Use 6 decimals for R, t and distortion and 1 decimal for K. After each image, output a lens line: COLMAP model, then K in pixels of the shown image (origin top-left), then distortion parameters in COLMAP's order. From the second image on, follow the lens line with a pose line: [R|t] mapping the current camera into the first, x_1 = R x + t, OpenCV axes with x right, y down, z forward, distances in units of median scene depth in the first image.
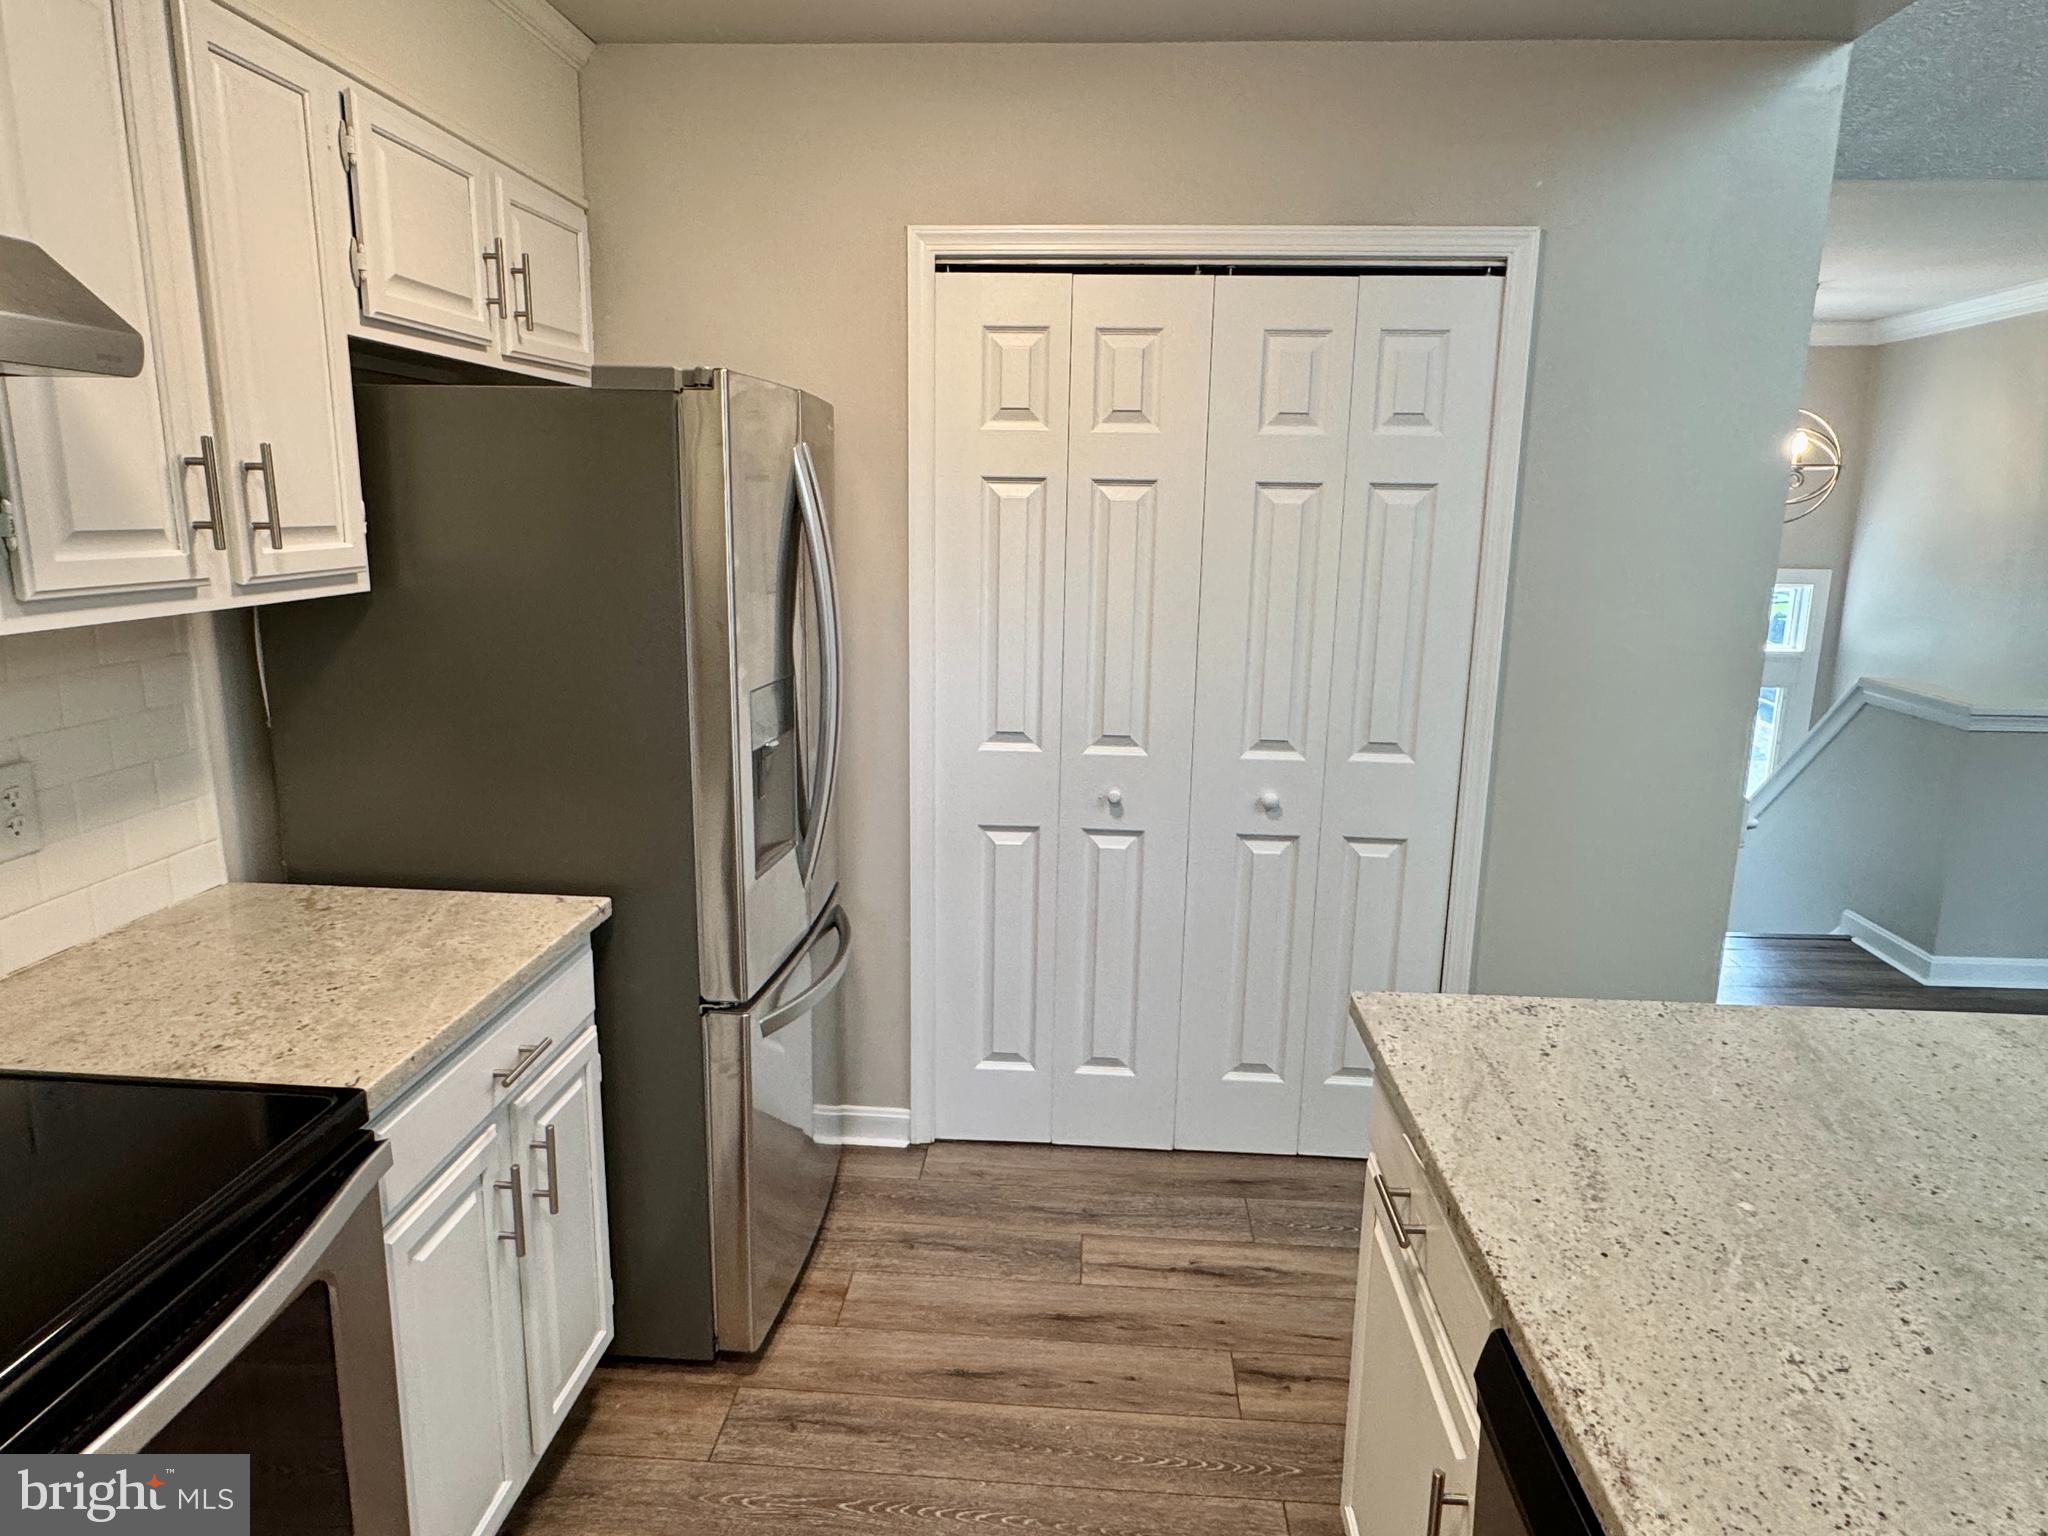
lens RADIAL K [[1263.0, 0, 1014.1], [0, 1263.0, 763.2], [0, 0, 1]] dist [-0.000468, -0.003096]
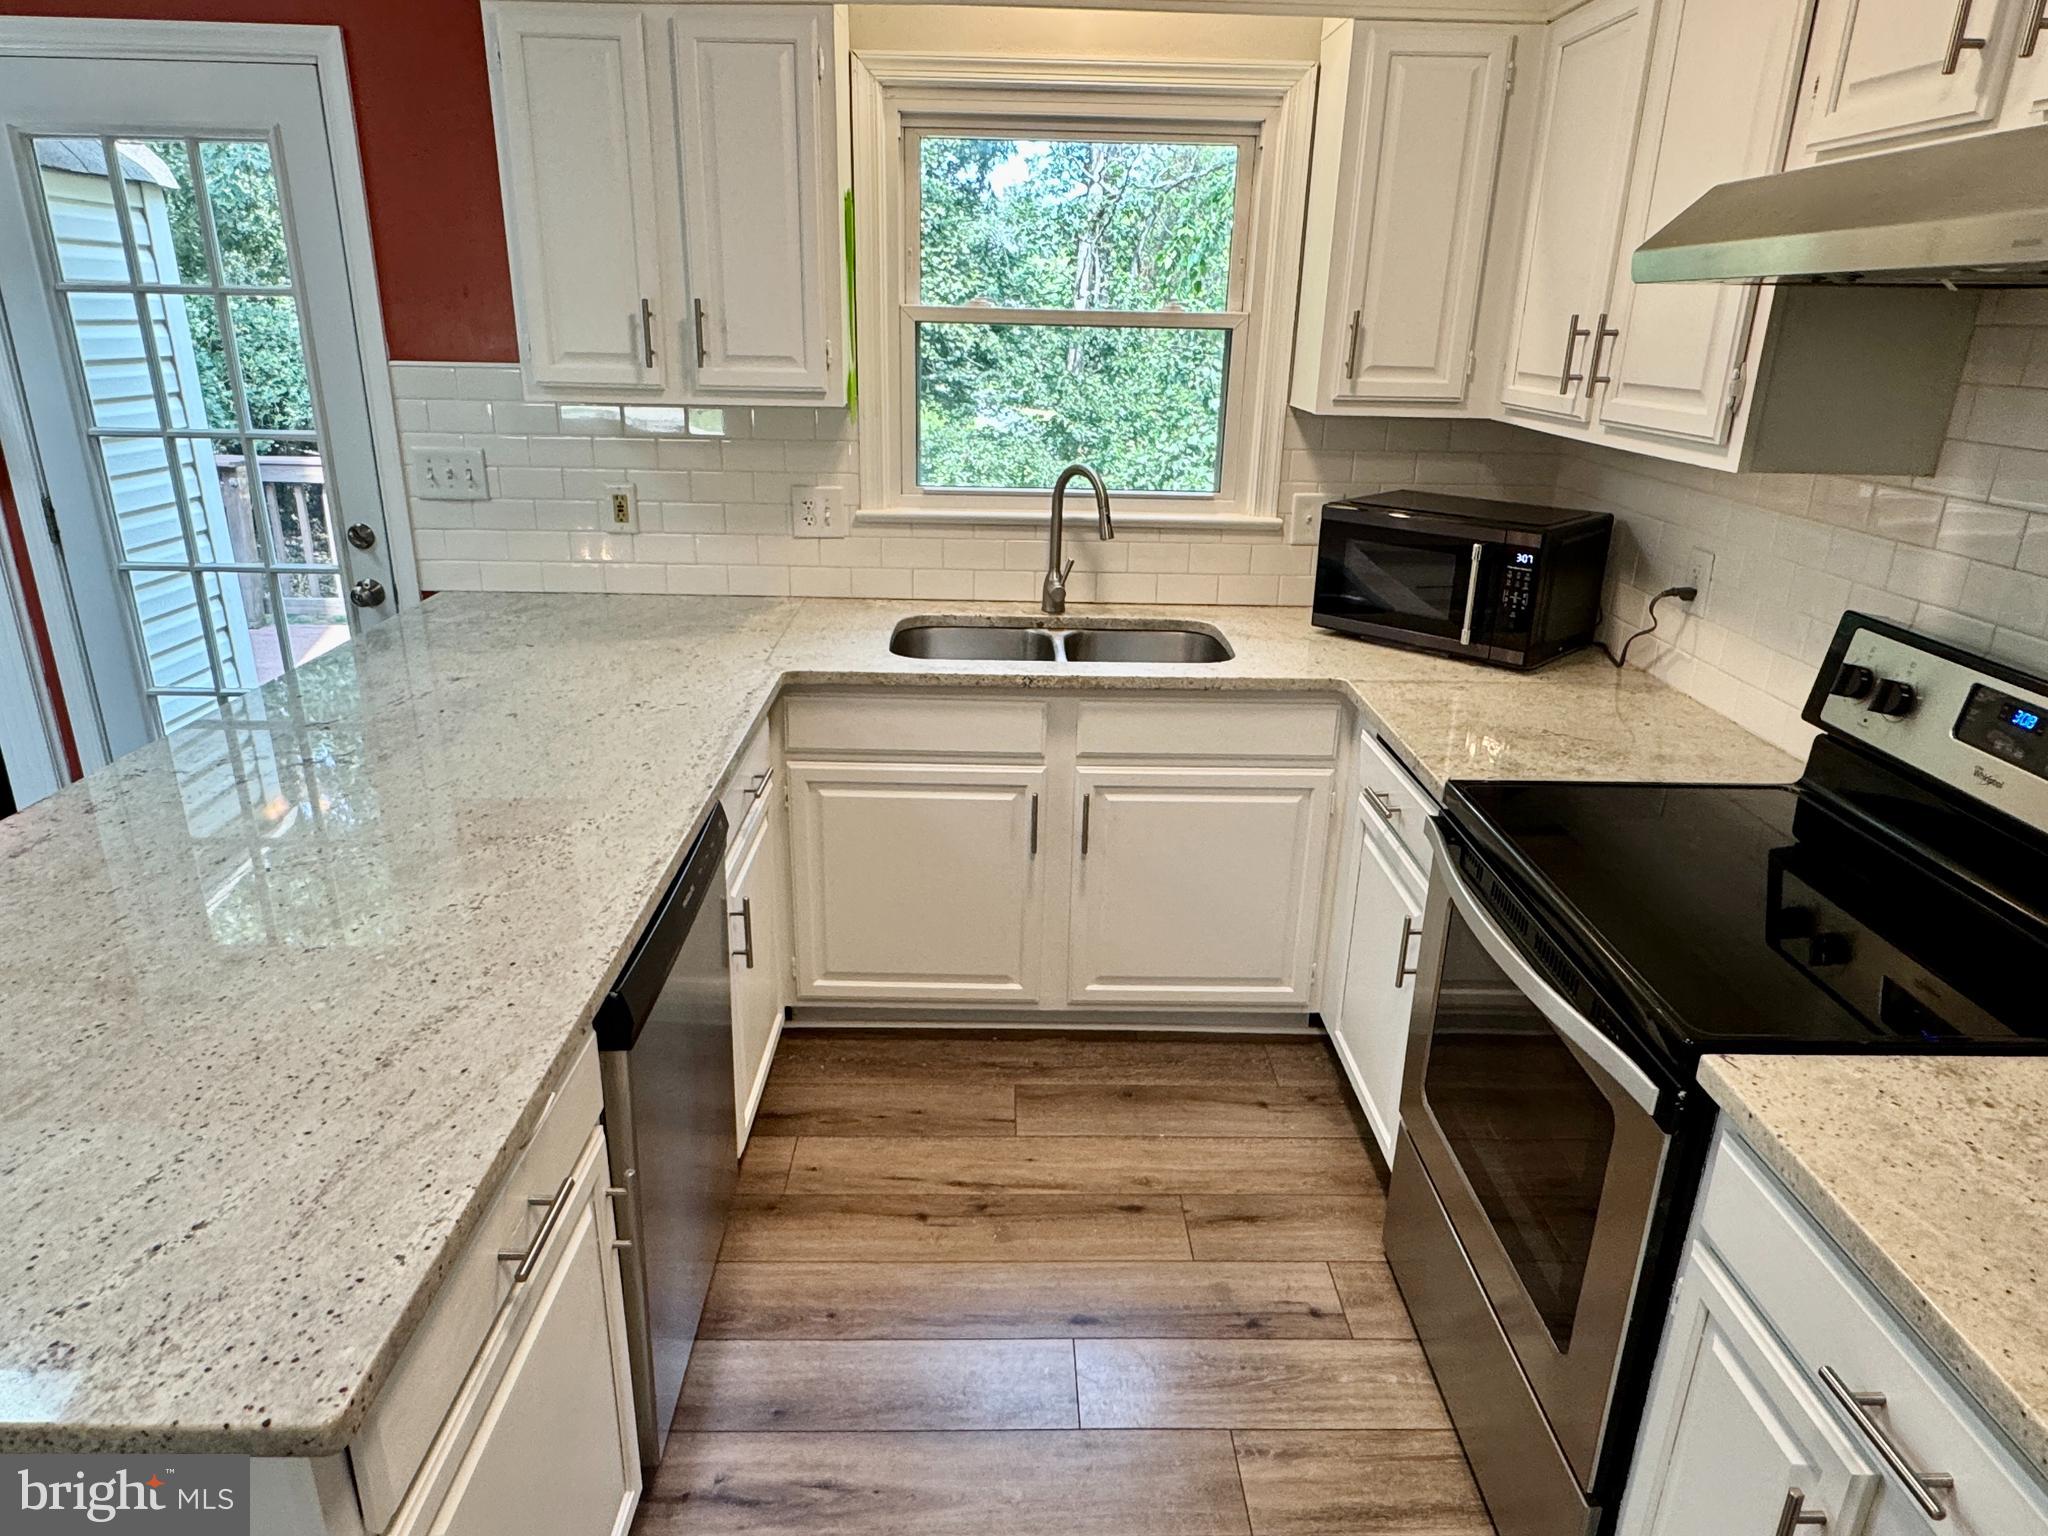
lens RADIAL K [[1263.0, 0, 1014.7], [0, 1263.0, 768.7], [0, 0, 1]] dist [-0.000468, -0.003096]
pose [[-0.996636, -0.001166, -0.081951, 0.037493], [-0.044279, 0.849075, 0.526414, -0.224669], [0.068969, 0.528271, -0.846270, 0.987394]]
